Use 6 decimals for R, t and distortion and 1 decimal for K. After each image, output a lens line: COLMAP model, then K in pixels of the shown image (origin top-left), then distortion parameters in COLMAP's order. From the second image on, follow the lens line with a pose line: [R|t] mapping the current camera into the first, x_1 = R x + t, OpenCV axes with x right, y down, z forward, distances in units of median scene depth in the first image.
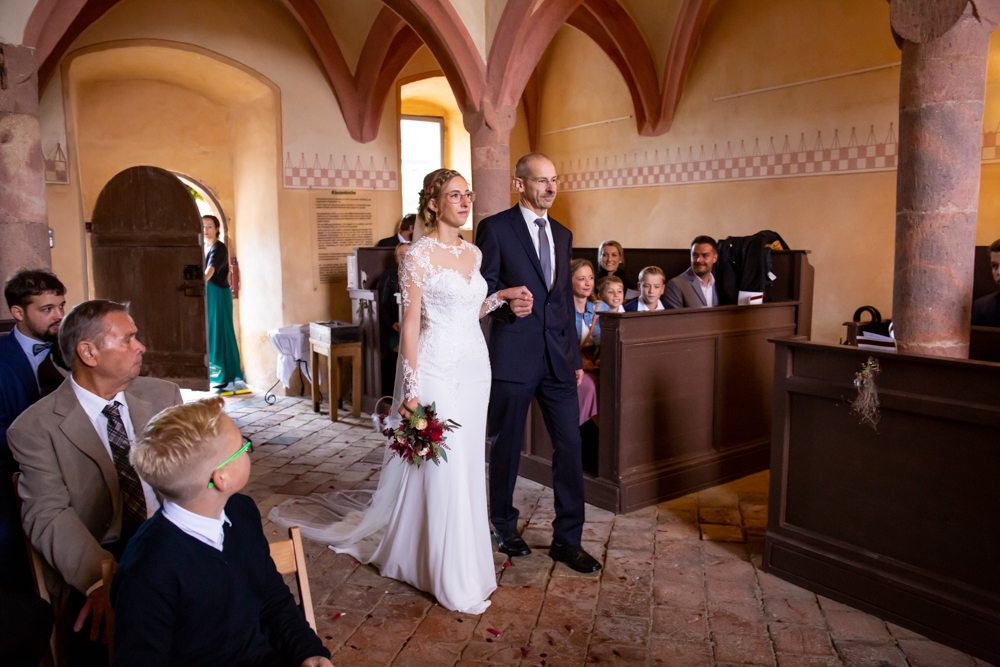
lens RADIAL K [[780.1, 0, 500.0], [0, 780.1, 333.5], [0, 0, 1]] dist [-0.008288, 0.009704]
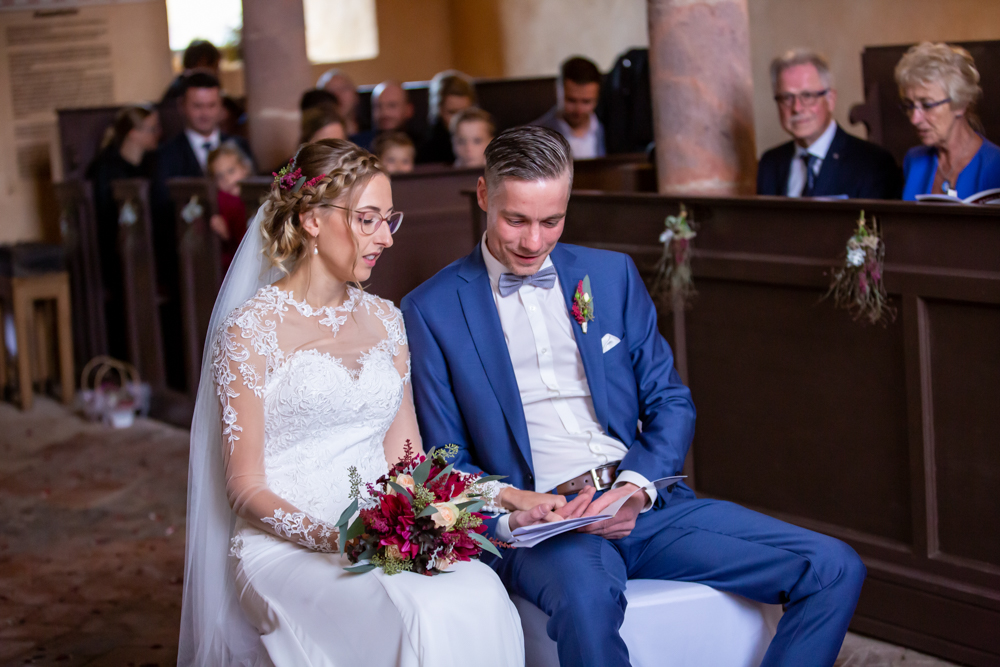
lens RADIAL K [[2104.4, 0, 500.0], [0, 2104.4, 333.5], [0, 0, 1]] dist [-0.208232, -0.054341]
pose [[0.992844, -0.047565, -0.109538, 0.587093], [0.047384, 0.998868, -0.004260, 0.149474], [0.109617, -0.000961, 0.993973, -0.945306]]
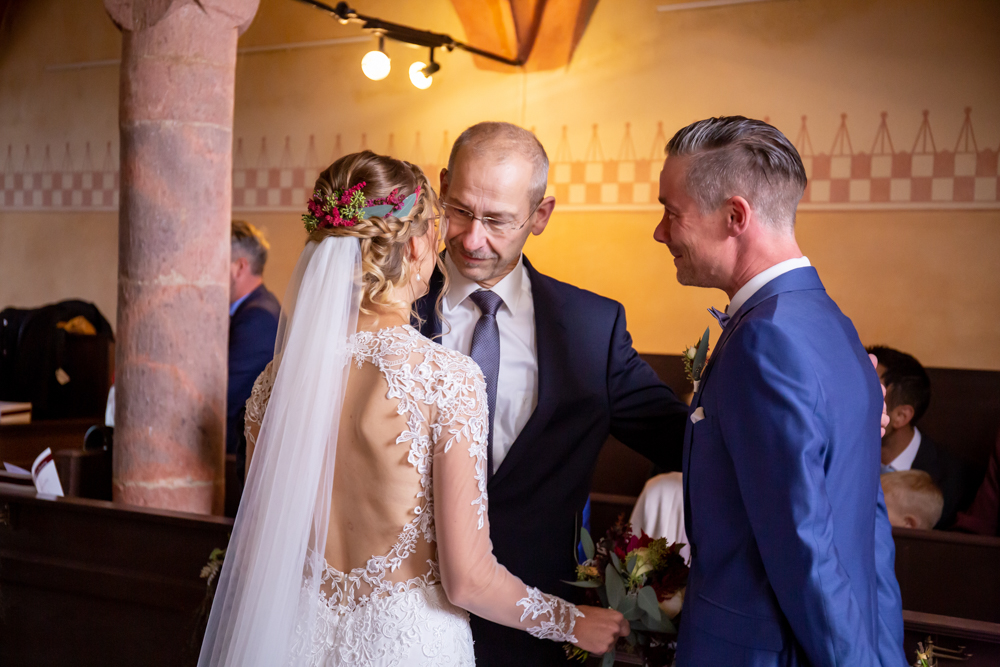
lens RADIAL K [[1505.5, 0, 500.0], [0, 1505.5, 333.5], [0, 0, 1]] dist [0.064766, 0.085697]
pose [[0.921588, 0.033388, 0.386732, 0.326611], [0.006478, 0.994832, -0.101326, 0.018953], [-0.388116, 0.095886, 0.916609, -0.283270]]
